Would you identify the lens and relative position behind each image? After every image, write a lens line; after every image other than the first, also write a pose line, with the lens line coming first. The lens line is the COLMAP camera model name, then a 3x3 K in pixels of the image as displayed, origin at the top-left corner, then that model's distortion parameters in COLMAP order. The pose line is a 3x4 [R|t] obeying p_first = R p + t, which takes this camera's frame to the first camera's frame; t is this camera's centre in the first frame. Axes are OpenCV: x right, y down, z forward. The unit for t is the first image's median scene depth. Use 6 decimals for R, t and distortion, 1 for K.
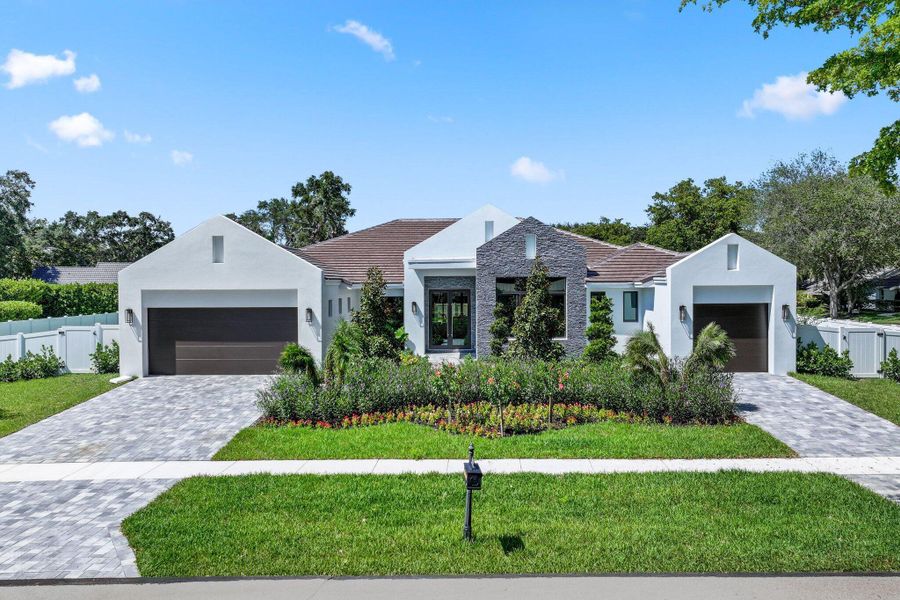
lens RADIAL K [[666.8, 0, 450.0], [0, 666.8, 300.0], [0, 0, 1]] dist [0.009878, 0.007435]
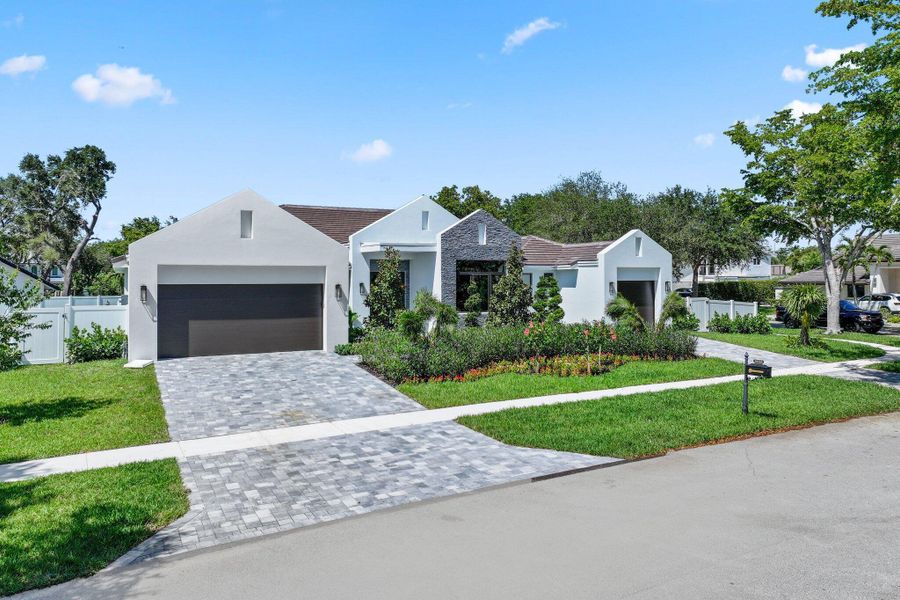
lens RADIAL K [[666.8, 0, 450.0], [0, 666.8, 300.0], [0, 0, 1]] dist [0.009878, 0.007435]
pose [[0.858984, -0.011601, 0.511871, -0.566155], [0.011556, 0.999928, 0.003270, 0.033628], [-0.511872, 0.003106, 0.859056, 0.012133]]
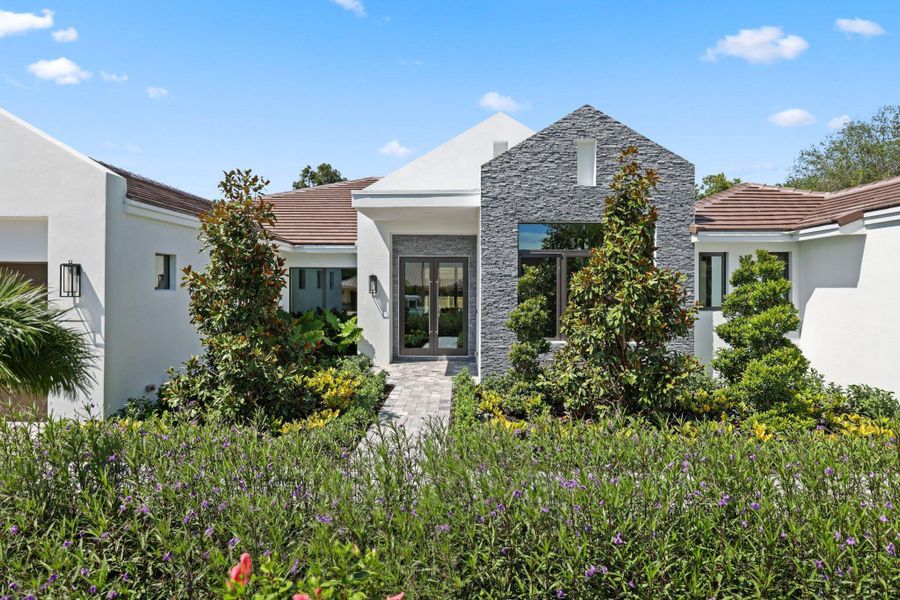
lens RADIAL K [[489.3, 0, 453.5], [0, 489.3, 292.6], [0, 0, 1]] dist [-0.017739, 0.001283]
pose [[0.999925, 0.011167, 0.005023, 0.018494], [-0.011055, 0.999701, -0.021797, 0.031512], [-0.005265, 0.021740, 0.999750, 0.659214]]
